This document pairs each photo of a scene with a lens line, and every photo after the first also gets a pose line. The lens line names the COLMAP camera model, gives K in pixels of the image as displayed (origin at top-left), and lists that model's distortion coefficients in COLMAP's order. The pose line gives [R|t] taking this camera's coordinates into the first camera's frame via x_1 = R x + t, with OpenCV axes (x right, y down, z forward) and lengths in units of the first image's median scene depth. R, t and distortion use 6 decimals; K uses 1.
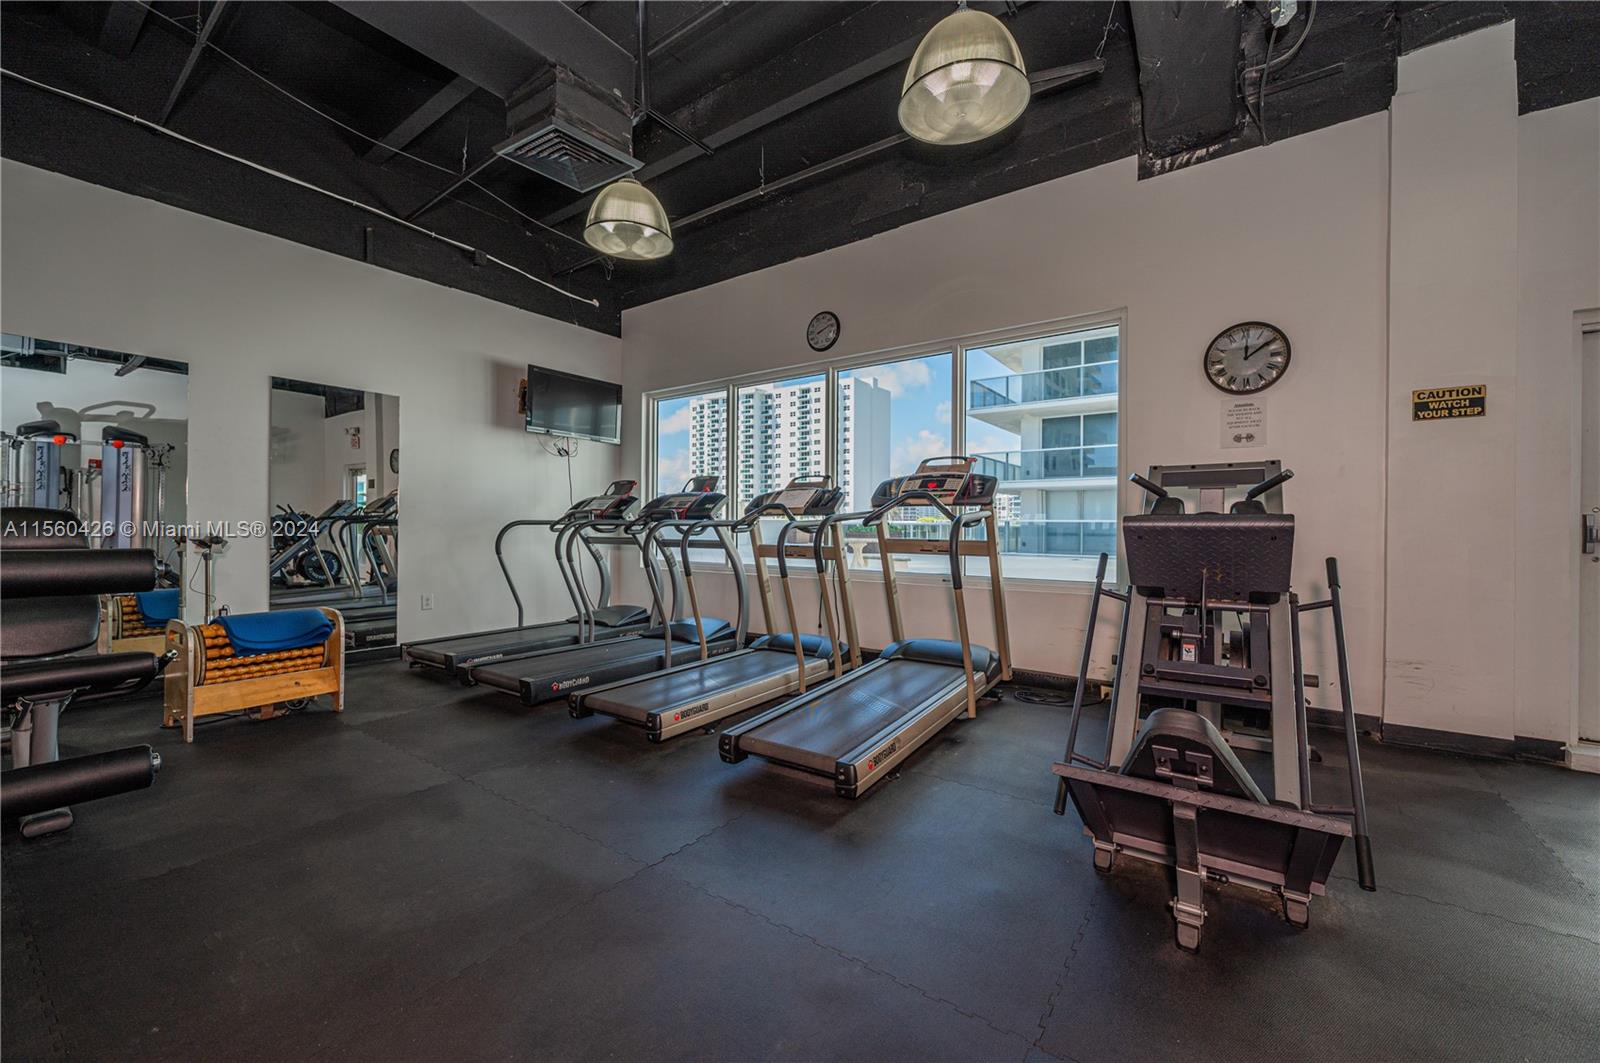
lens RADIAL K [[629.3, 0, 800.6], [0, 629.3, 528.5], [0, 0, 1]] dist [0.000360, 0.000088]
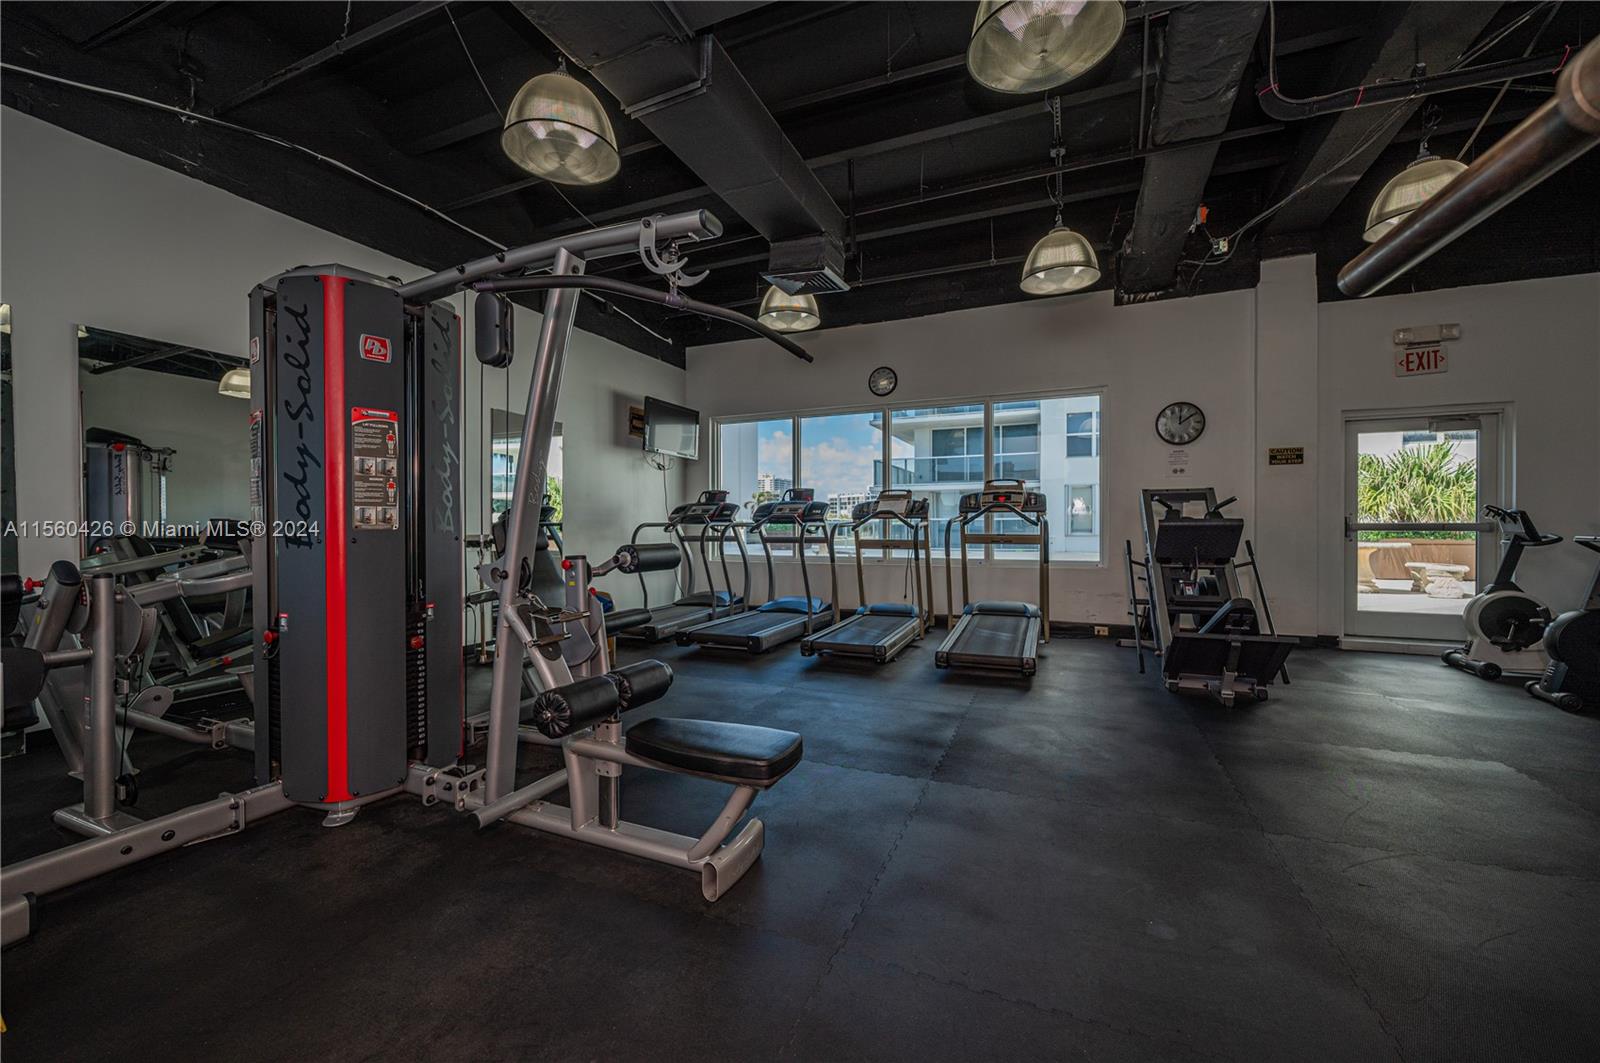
lens RADIAL K [[622.8, 0, 800.0], [0, 622.8, 531.5], [0, 0, 1]] dist [0.000035, 0.000019]
pose [[0.977273, -0.009375, 0.211779, -0.576145], [0.008095, 0.999943, 0.006907, -0.002958], [-0.211832, -0.005036, 0.977293, -0.368685]]
